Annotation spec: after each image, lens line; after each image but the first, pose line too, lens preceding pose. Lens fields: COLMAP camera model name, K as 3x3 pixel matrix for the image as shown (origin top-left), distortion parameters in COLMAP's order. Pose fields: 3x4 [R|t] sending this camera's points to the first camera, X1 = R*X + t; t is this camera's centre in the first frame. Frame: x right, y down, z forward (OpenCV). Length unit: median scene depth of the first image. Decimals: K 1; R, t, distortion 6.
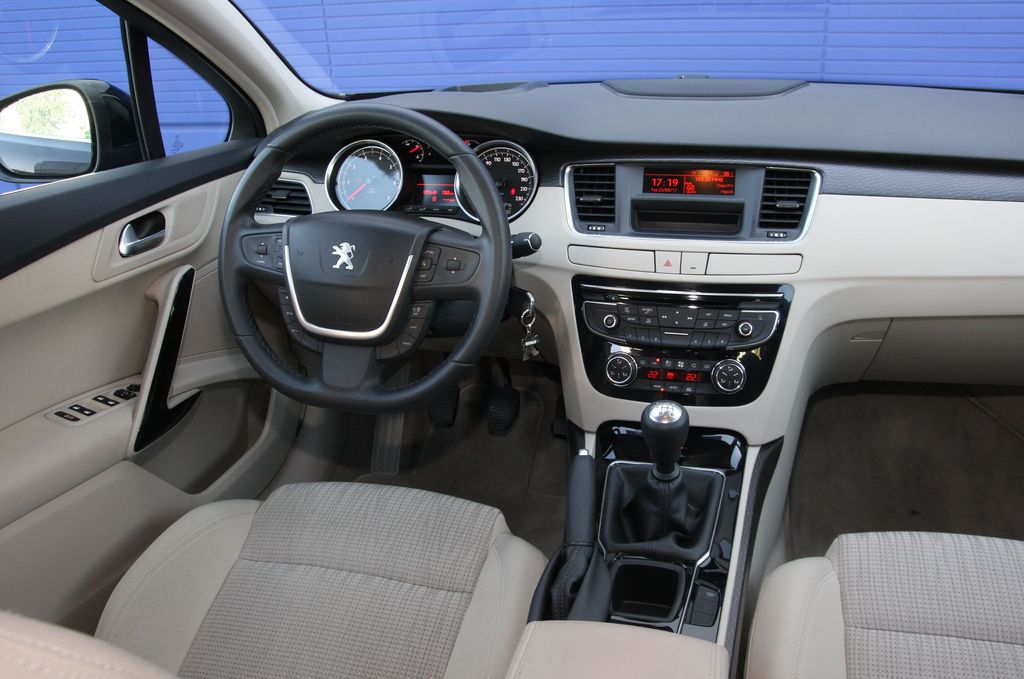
lens RADIAL K [[784.9, 0, 516.3], [0, 784.9, 331.2], [0, 0, 1]] dist [-0.121209, 0.056019]
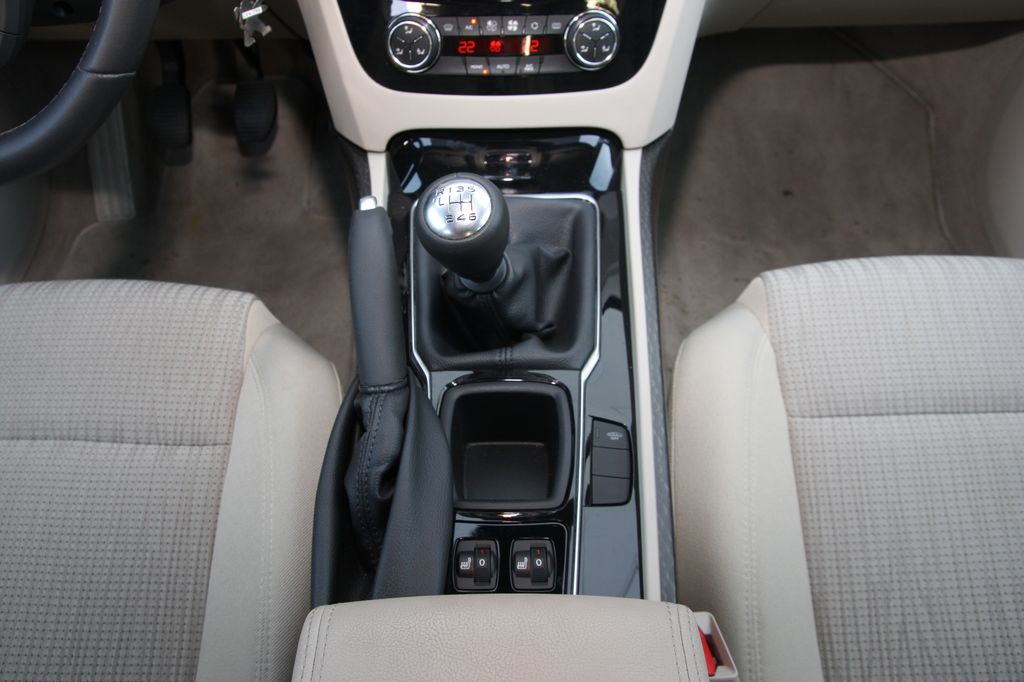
lens RADIAL K [[784.9, 0, 510.5], [0, 784.9, 347.0], [0, 0, 1]] dist [-0.121209, 0.056019]
pose [[0.963152, -0.177139, 0.202385, 0.048889], [0.070719, 0.892796, 0.444875, 0.000403], [-0.259494, -0.414169, 0.872426, 0.397795]]
